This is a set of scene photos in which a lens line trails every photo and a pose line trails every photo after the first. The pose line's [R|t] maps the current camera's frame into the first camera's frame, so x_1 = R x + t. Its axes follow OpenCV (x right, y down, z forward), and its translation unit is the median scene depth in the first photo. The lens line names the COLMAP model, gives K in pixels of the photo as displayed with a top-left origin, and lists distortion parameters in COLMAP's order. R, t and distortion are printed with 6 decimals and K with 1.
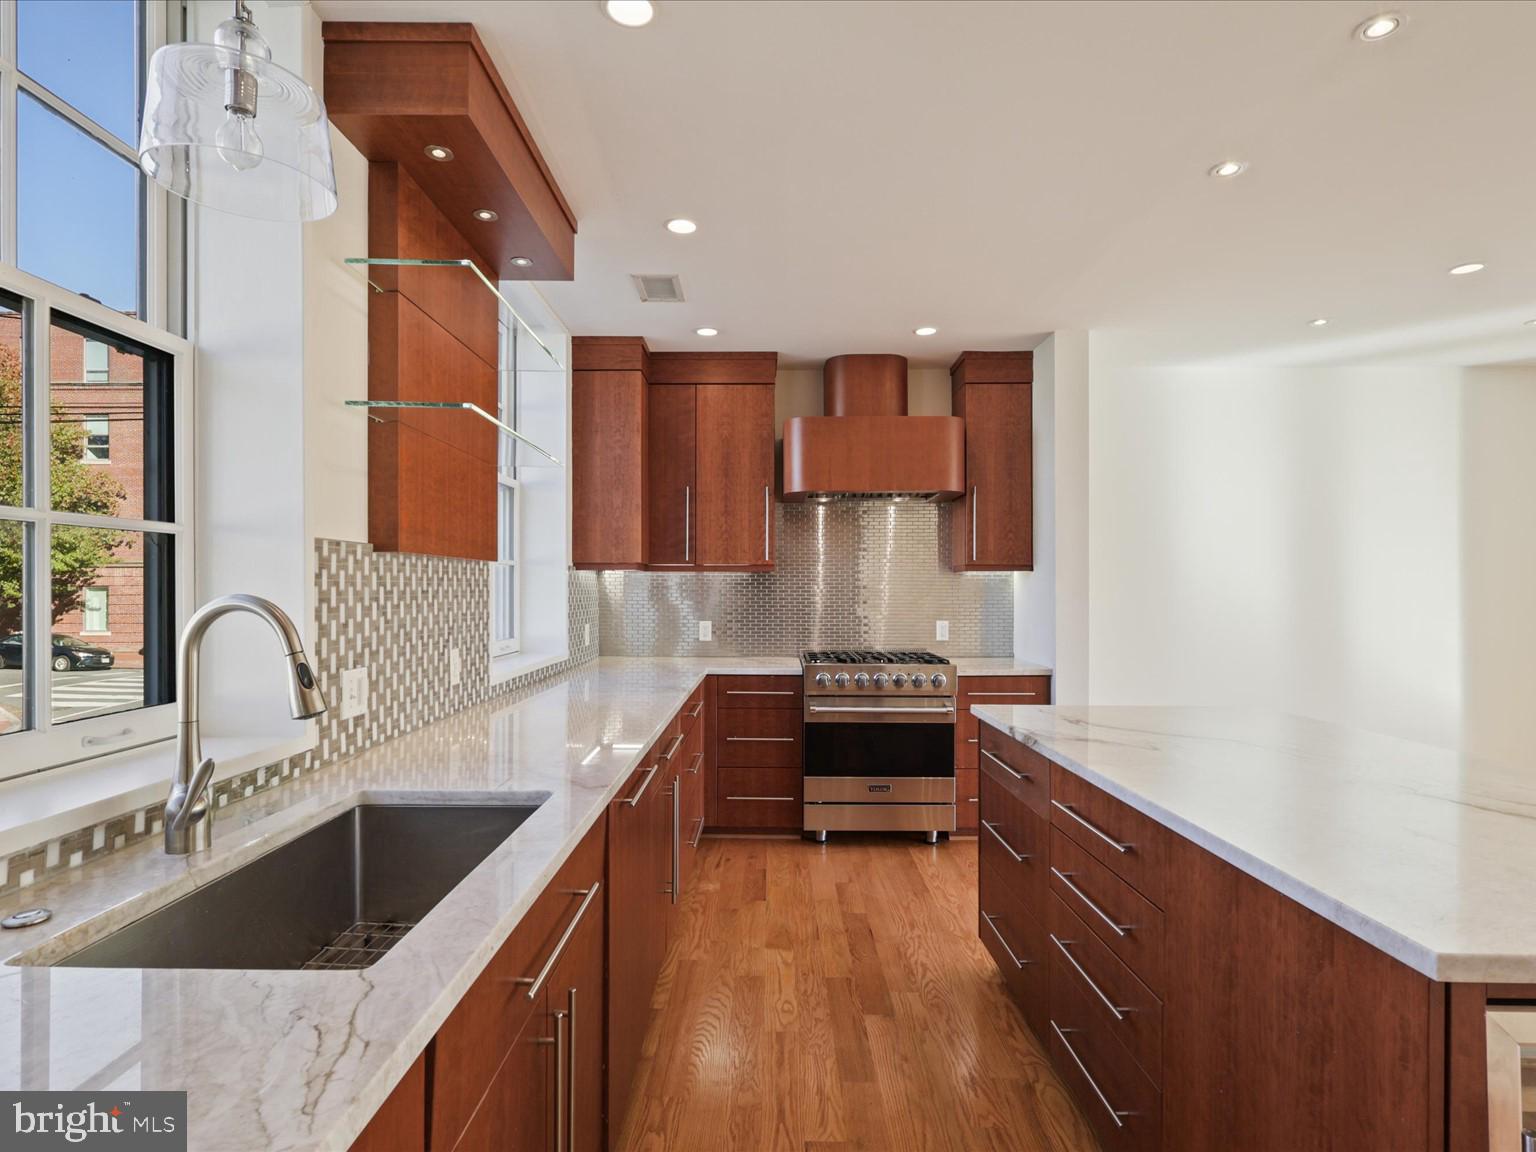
lens RADIAL K [[805.2, 0, 762.9], [0, 805.2, 589.4], [0, 0, 1]] dist [-0.000639, 0.000502]
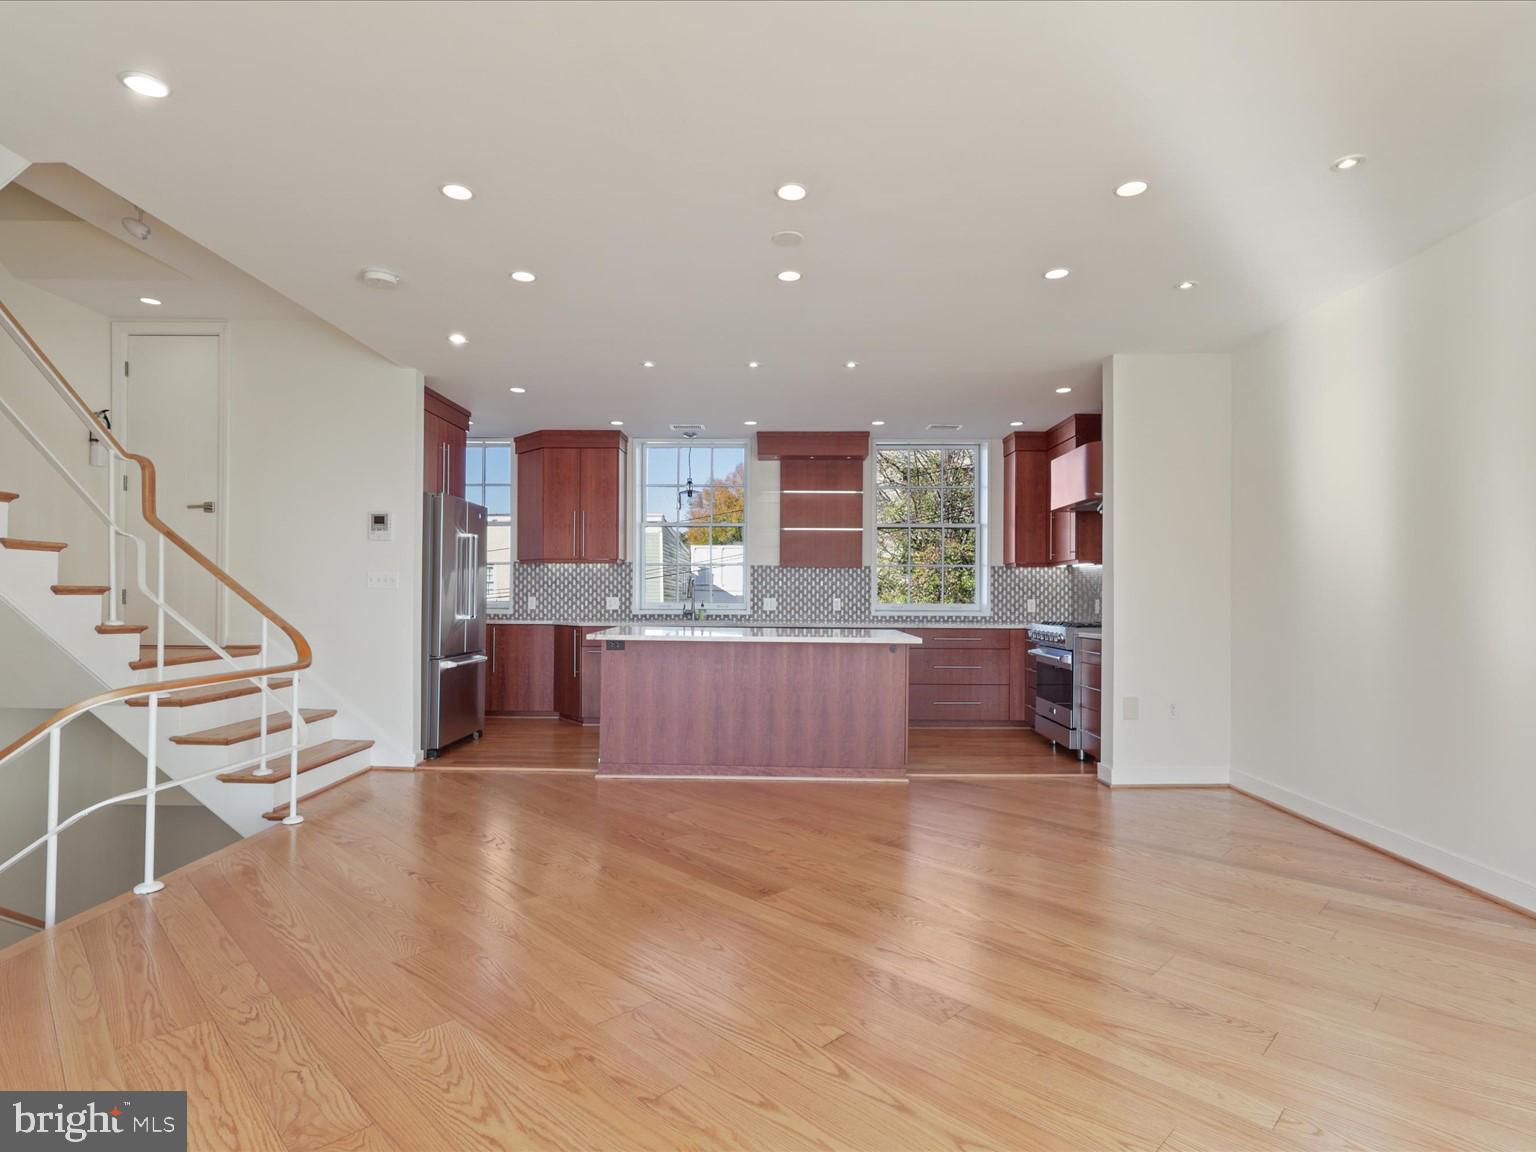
lens RADIAL K [[805.2, 0, 762.9], [0, 805.2, 589.4], [0, 0, 1]] dist [-0.000639, 0.000502]
pose [[-0.007787, -0.008906, -0.999930, 1.490376], [-0.006540, 0.999939, -0.008855, 0.040664], [0.999948, 0.006471, -0.007845, 0.445613]]
